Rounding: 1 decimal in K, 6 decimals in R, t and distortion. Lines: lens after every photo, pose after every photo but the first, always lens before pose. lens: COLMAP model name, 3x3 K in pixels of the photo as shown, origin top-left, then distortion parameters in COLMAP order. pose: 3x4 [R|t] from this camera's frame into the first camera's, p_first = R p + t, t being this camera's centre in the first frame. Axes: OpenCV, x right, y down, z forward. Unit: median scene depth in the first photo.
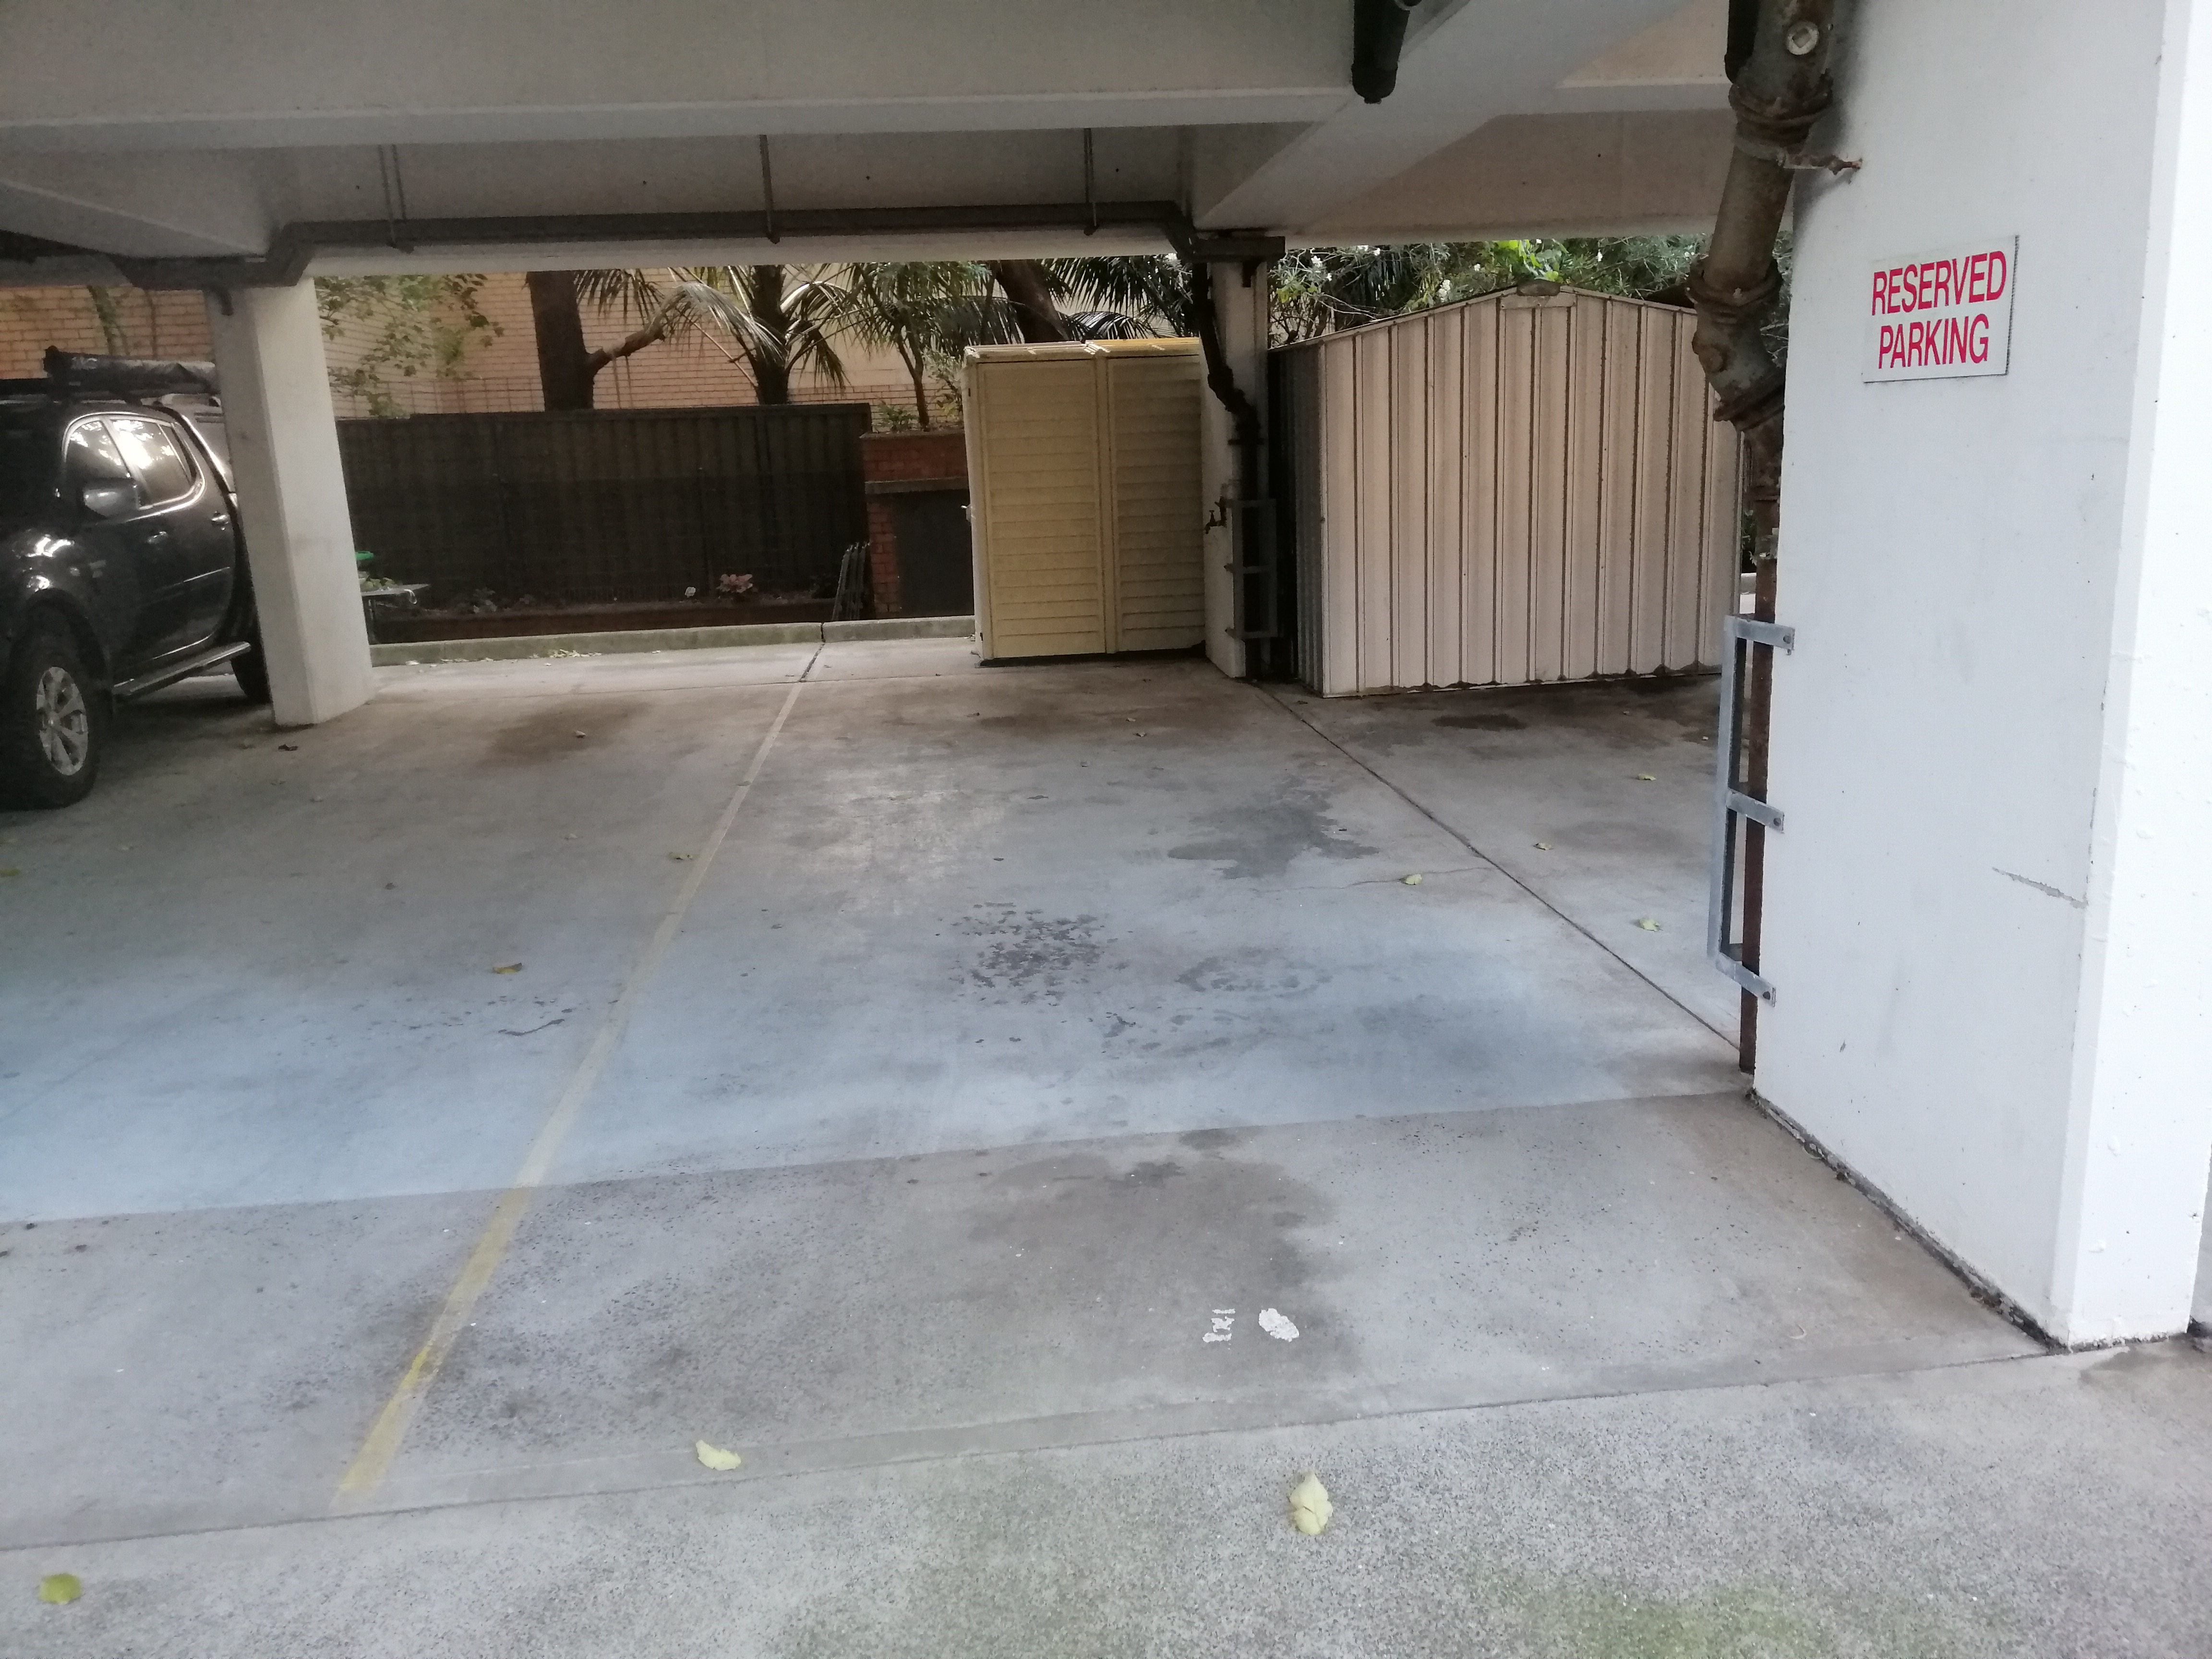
lens RADIAL K [[1686.5, 0, 1106.0], [0, 1686.5, 829.5], [0, 0, 1]] dist [0.118722, -0.205761]
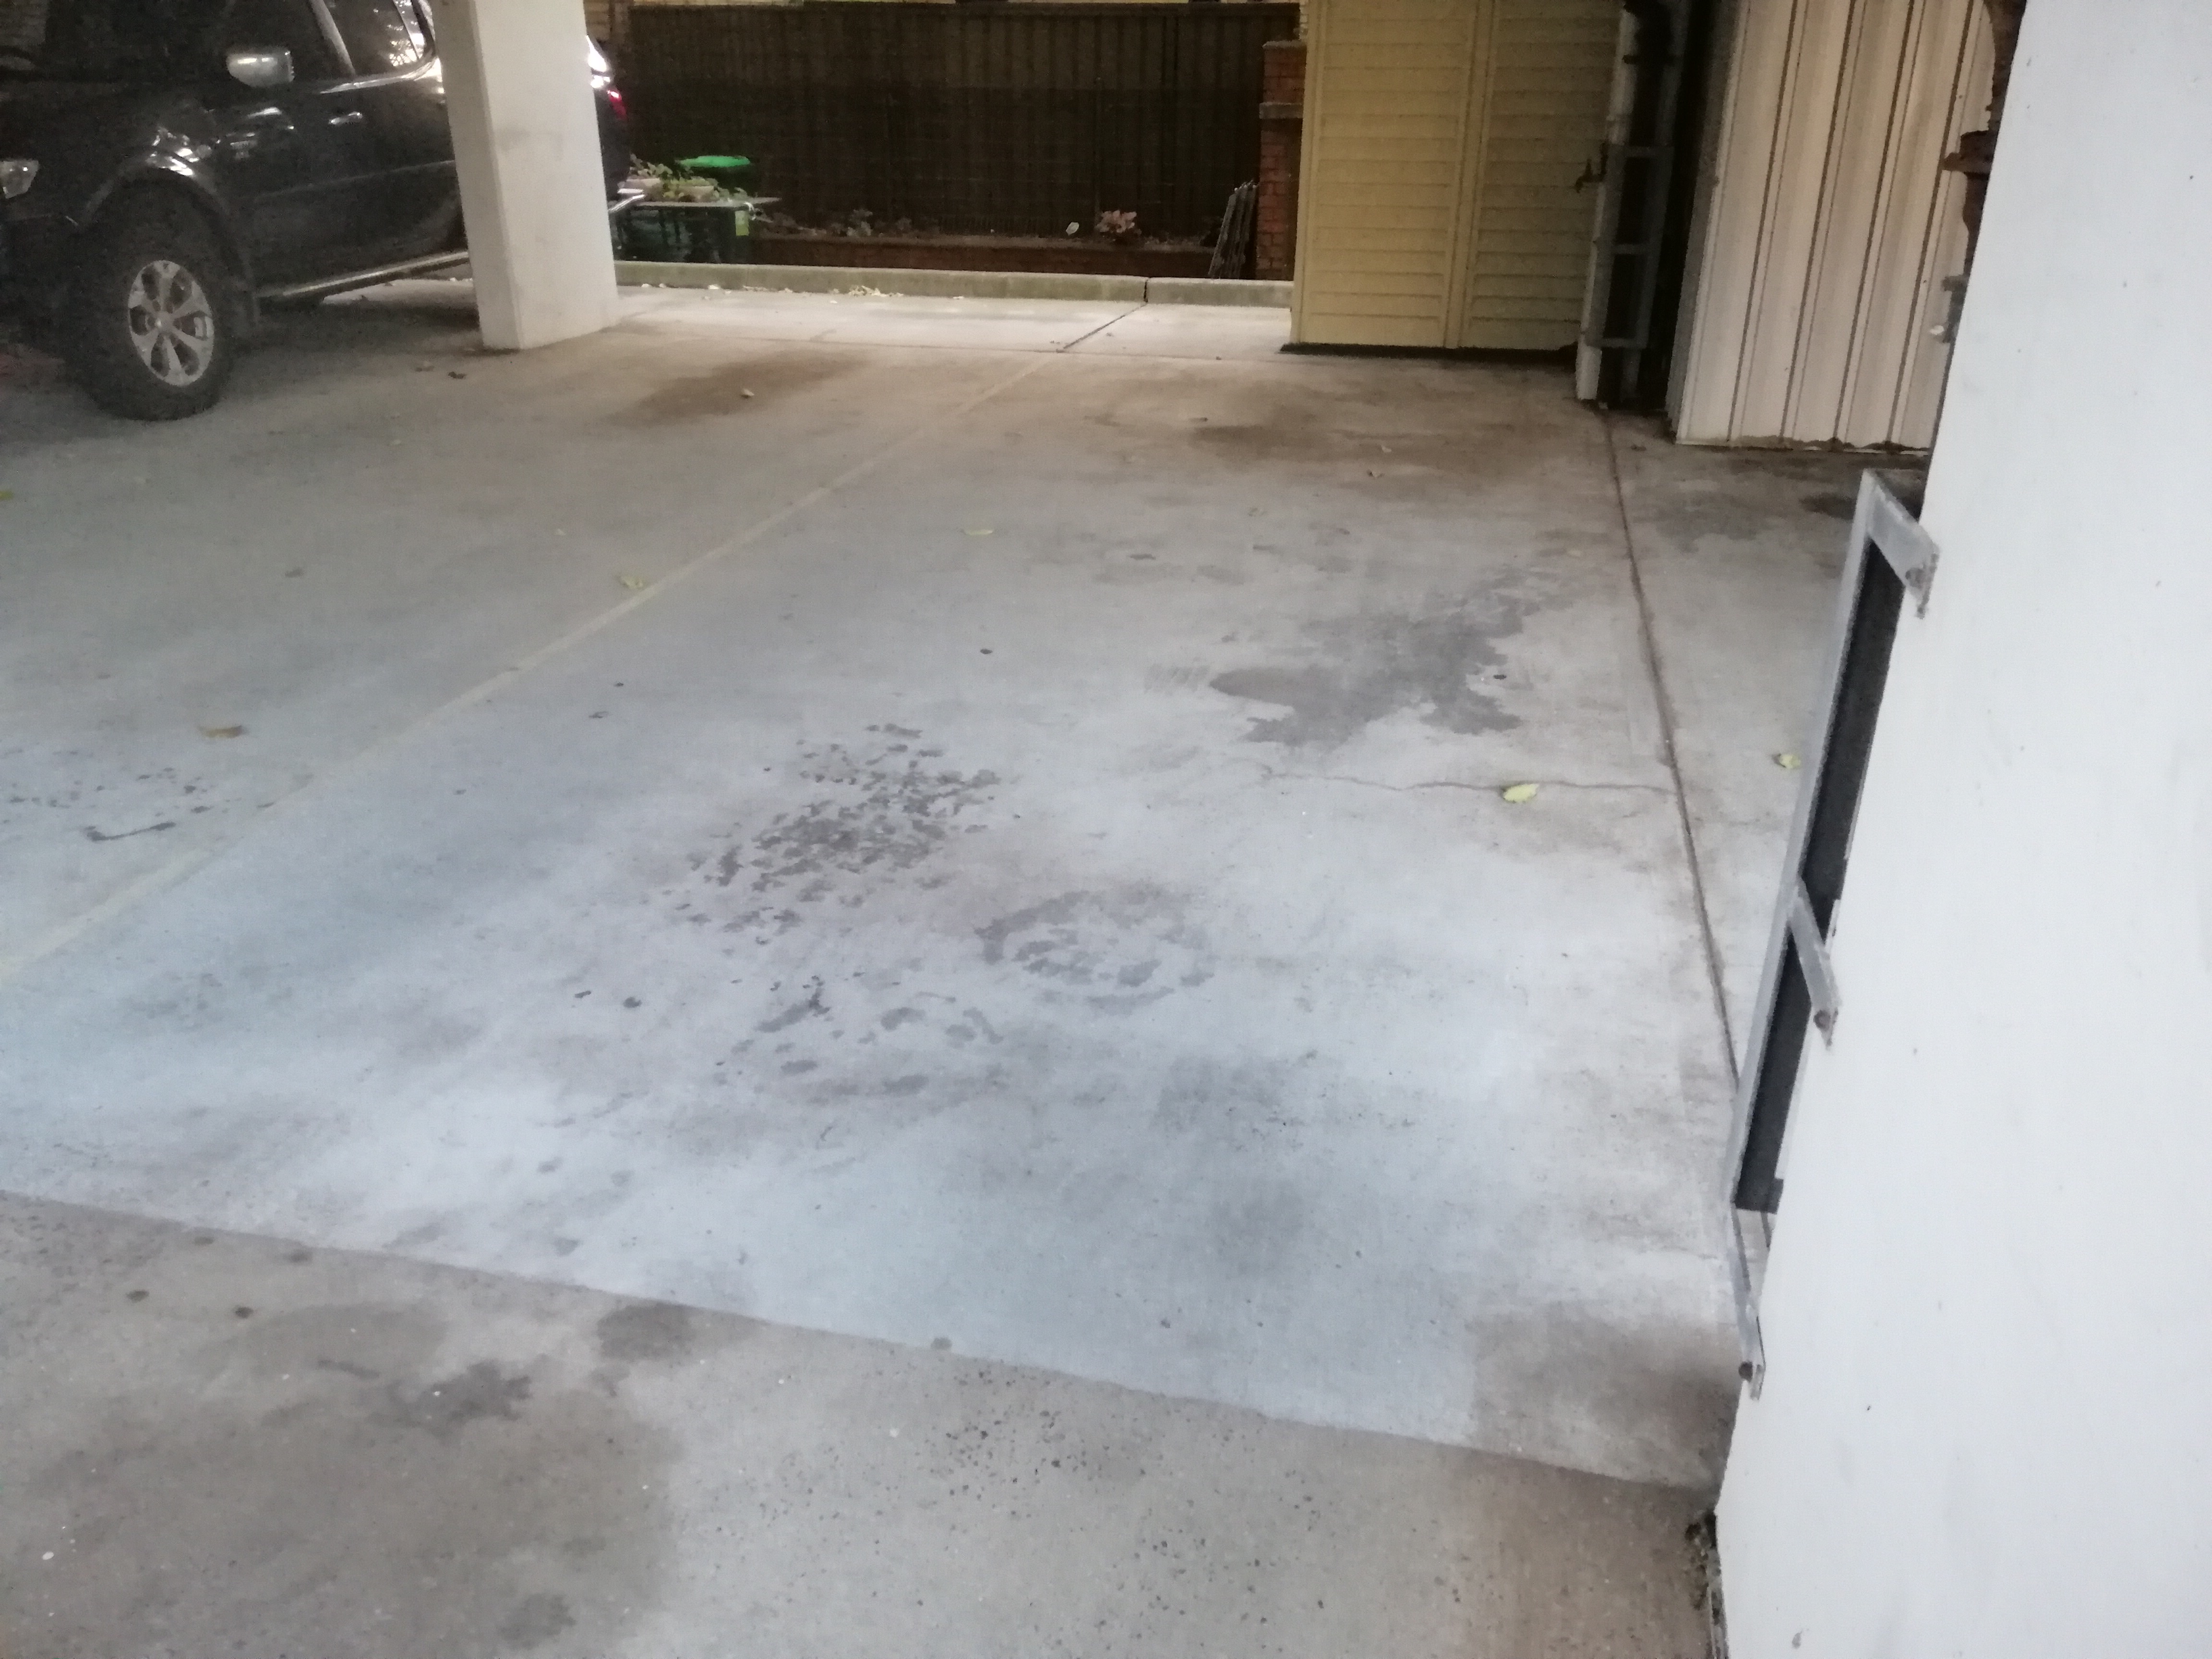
lens RADIAL K [[1686.5, 0, 1106.0], [0, 1686.5, 829.5], [0, 0, 1]] dist [0.118722, -0.205761]
pose [[0.944629, 0.173091, -0.278775, 0.231634], [-0.116343, 0.971038, 0.208686, -0.075629], [0.306823, -0.164697, 0.937409, 0.394459]]
